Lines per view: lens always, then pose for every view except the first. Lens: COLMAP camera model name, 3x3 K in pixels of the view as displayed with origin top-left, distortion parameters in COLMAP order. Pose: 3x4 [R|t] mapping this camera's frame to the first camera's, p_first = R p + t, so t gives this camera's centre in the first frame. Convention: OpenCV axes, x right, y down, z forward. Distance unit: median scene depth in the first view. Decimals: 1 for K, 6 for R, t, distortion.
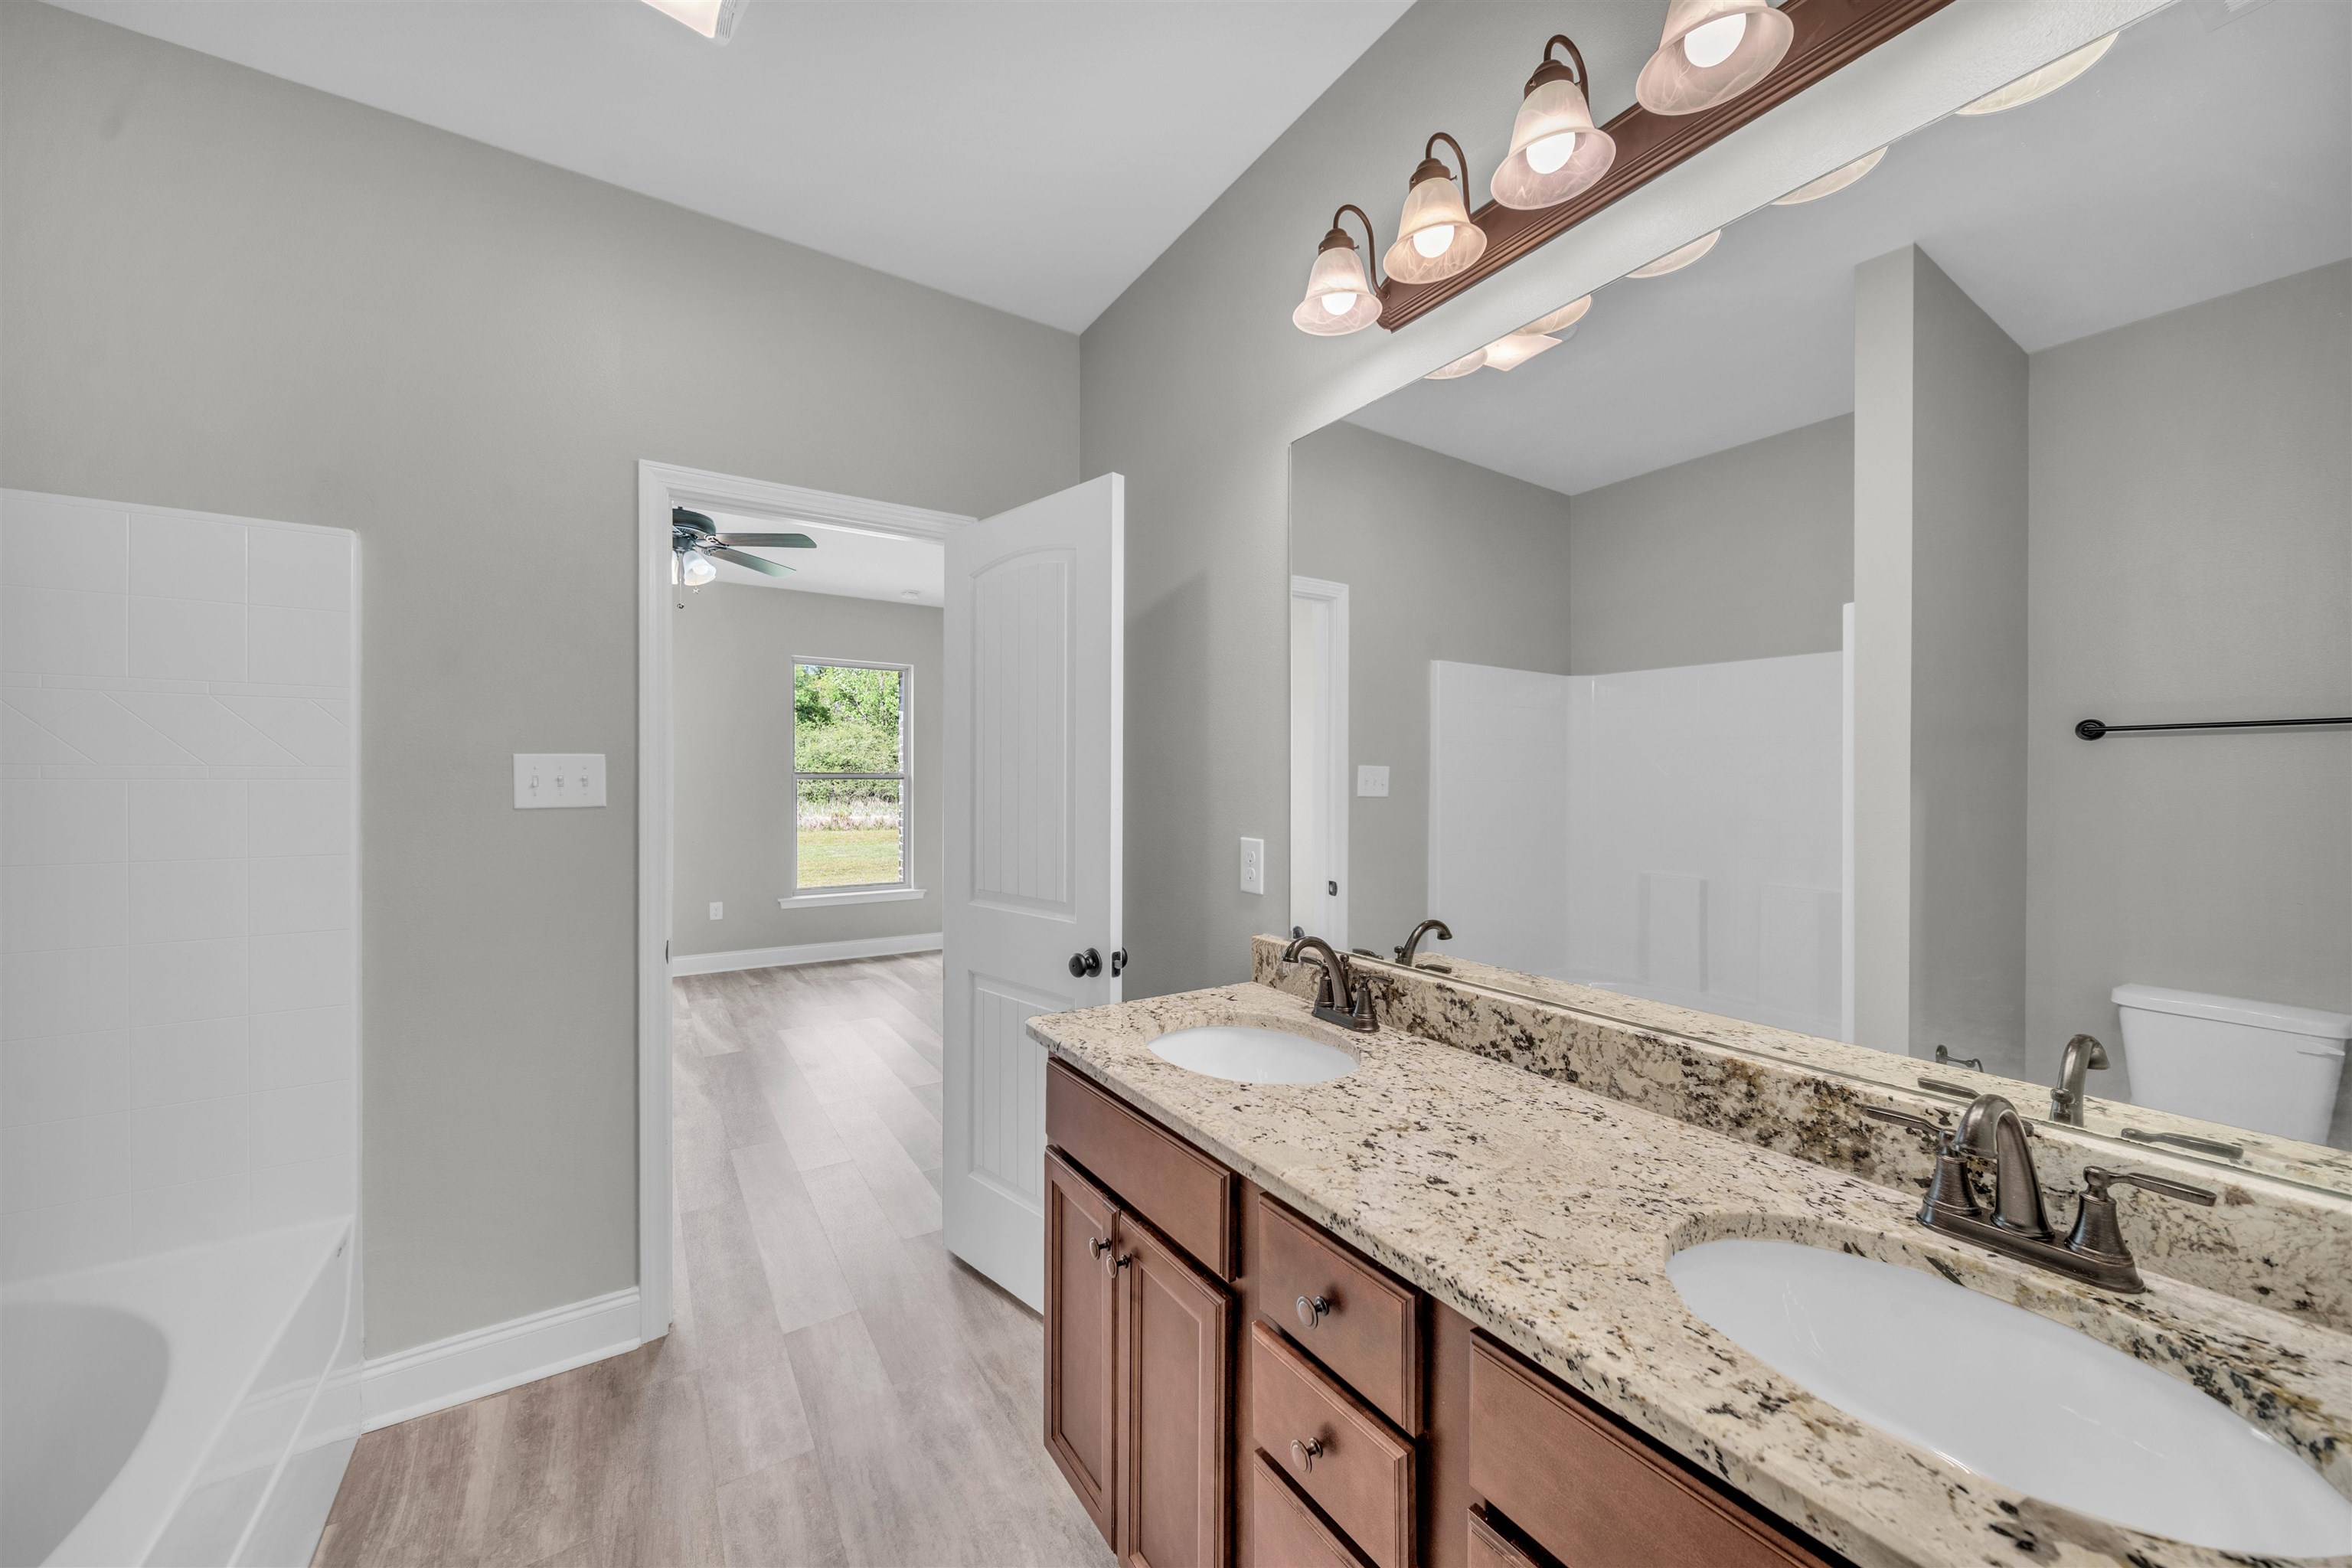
lens RADIAL K [[899.9, 0, 1164.9], [0, 899.9, 779.6], [0, 0, 1]] dist [0.004214, 0.000172]
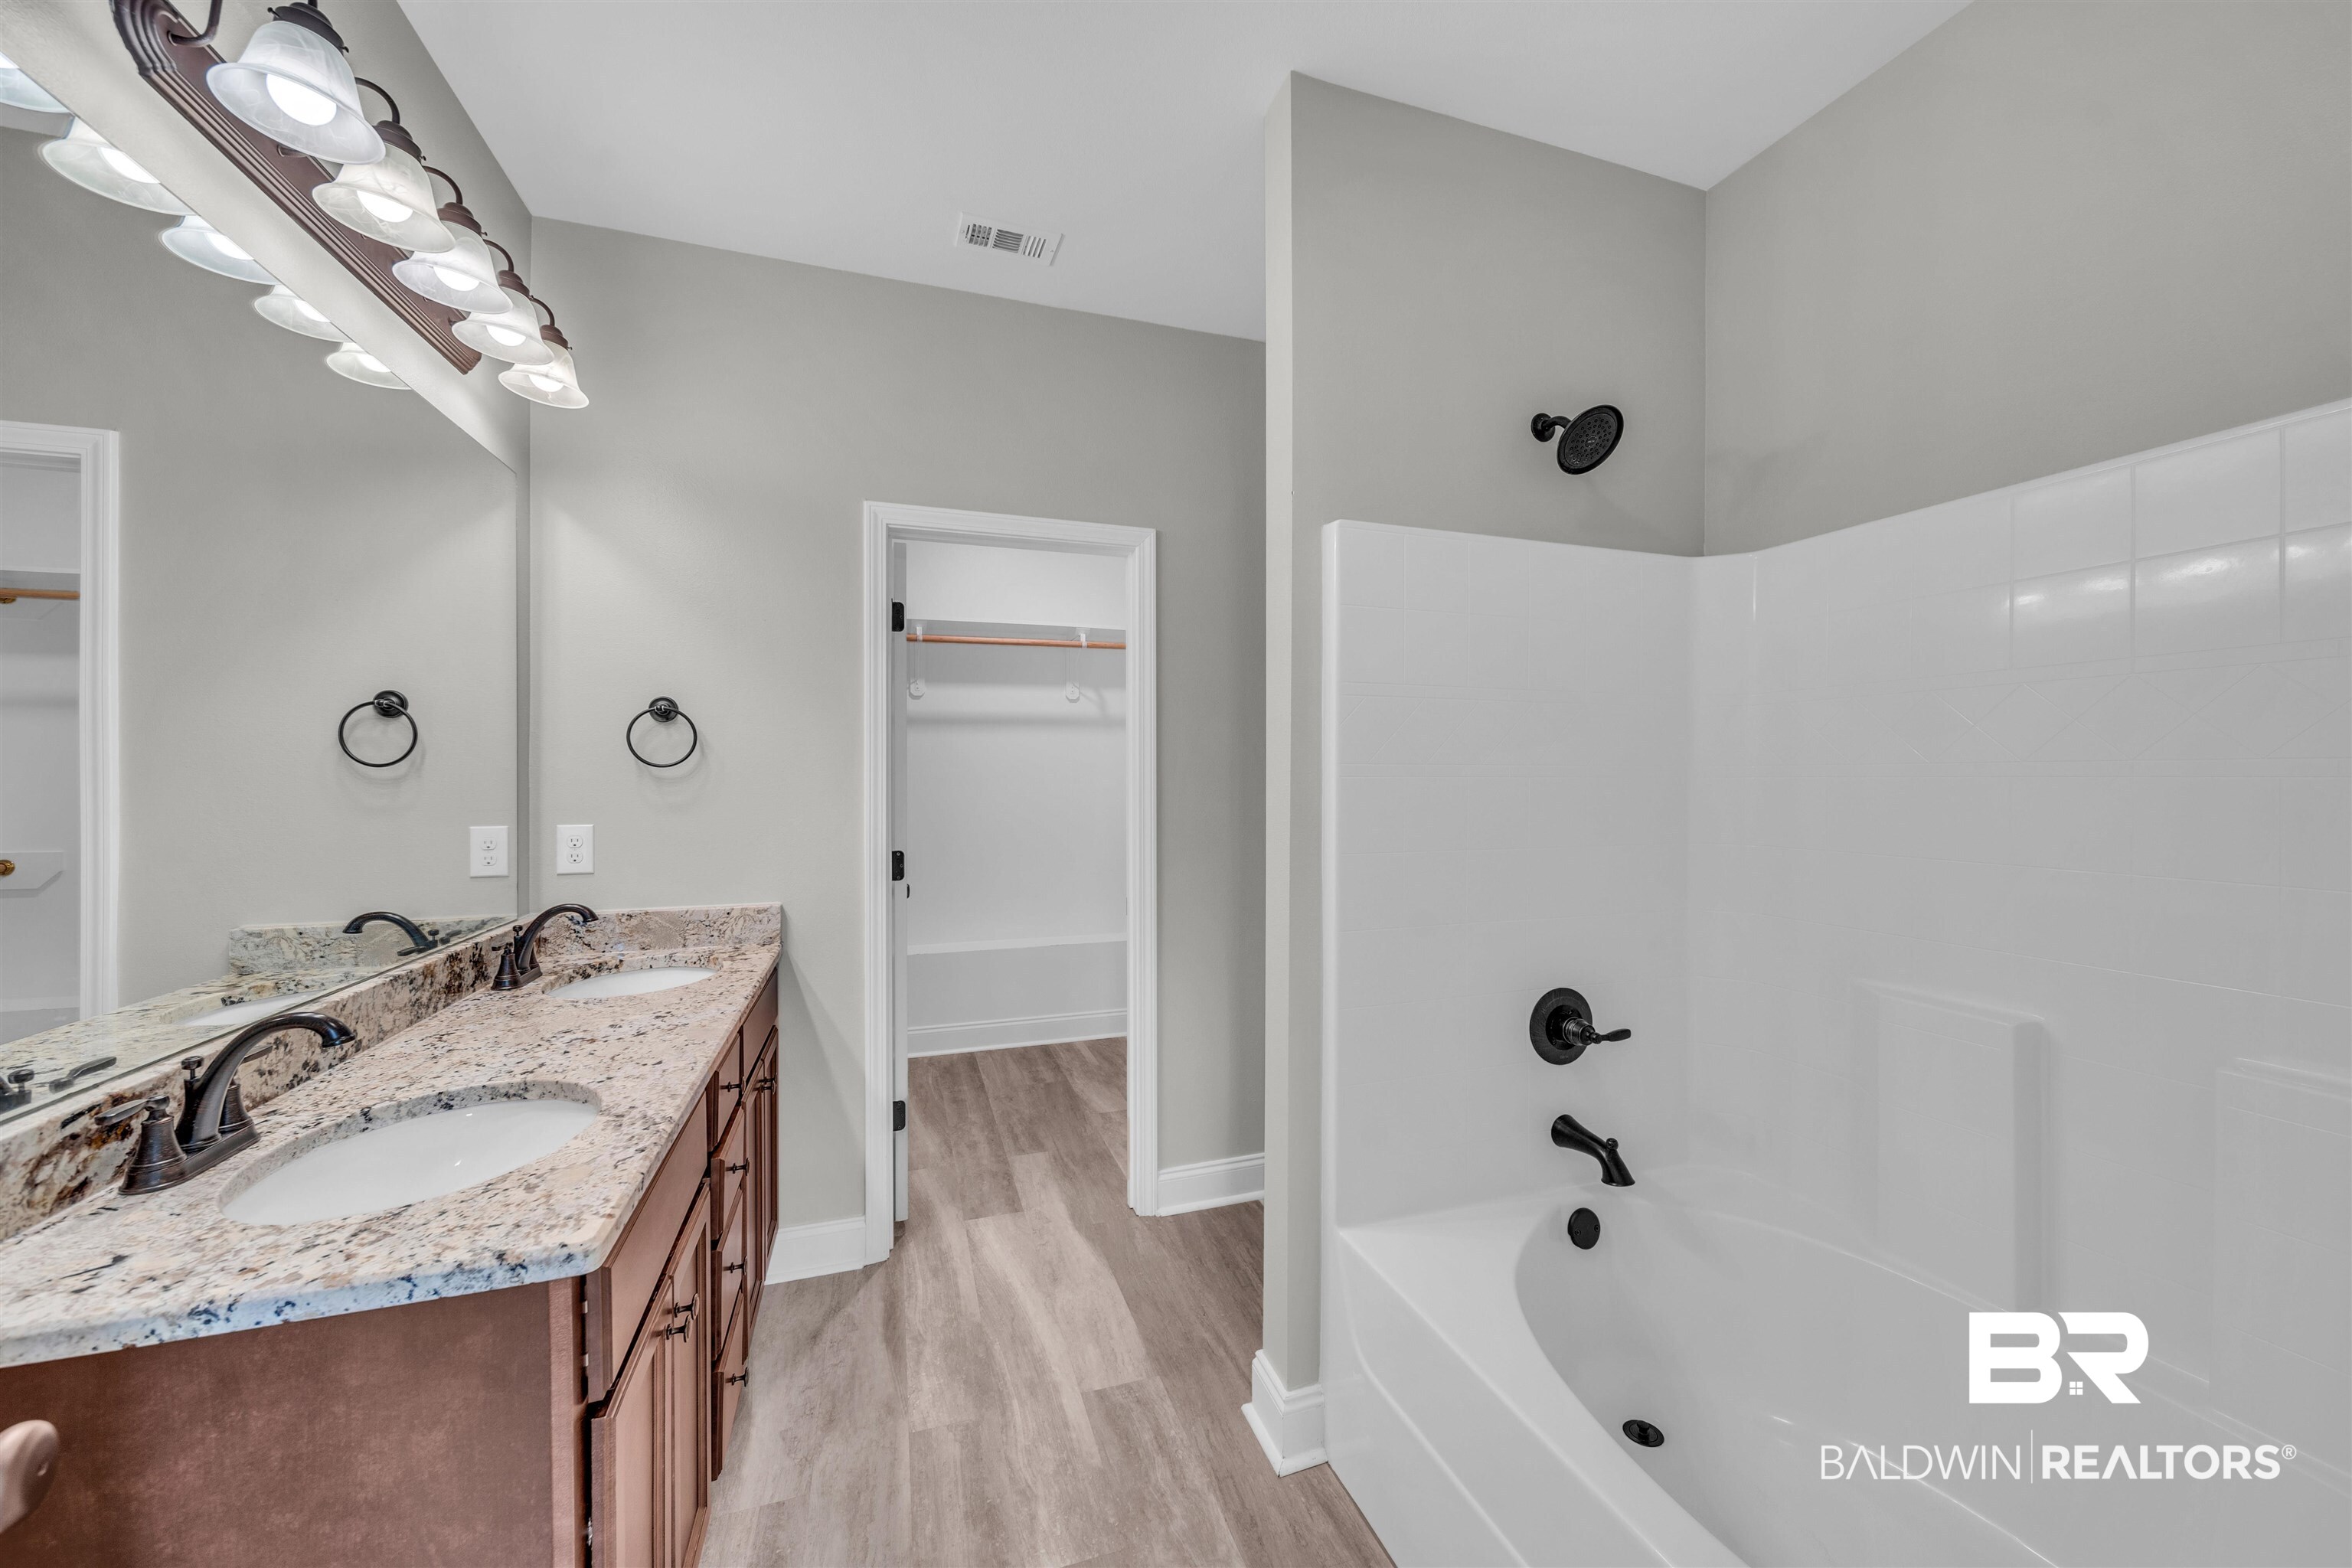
lens RADIAL K [[899.9, 0, 1178.6], [0, 899.9, 767.8], [0, 0, 1]] dist [0.004214, 0.000172]
pose [[-0.972499, -0.004870, 0.232857, -0.728411], [-0.005407, 0.999984, -0.001668, -0.013963], [-0.232846, -0.002881, -0.972509, 1.714117]]
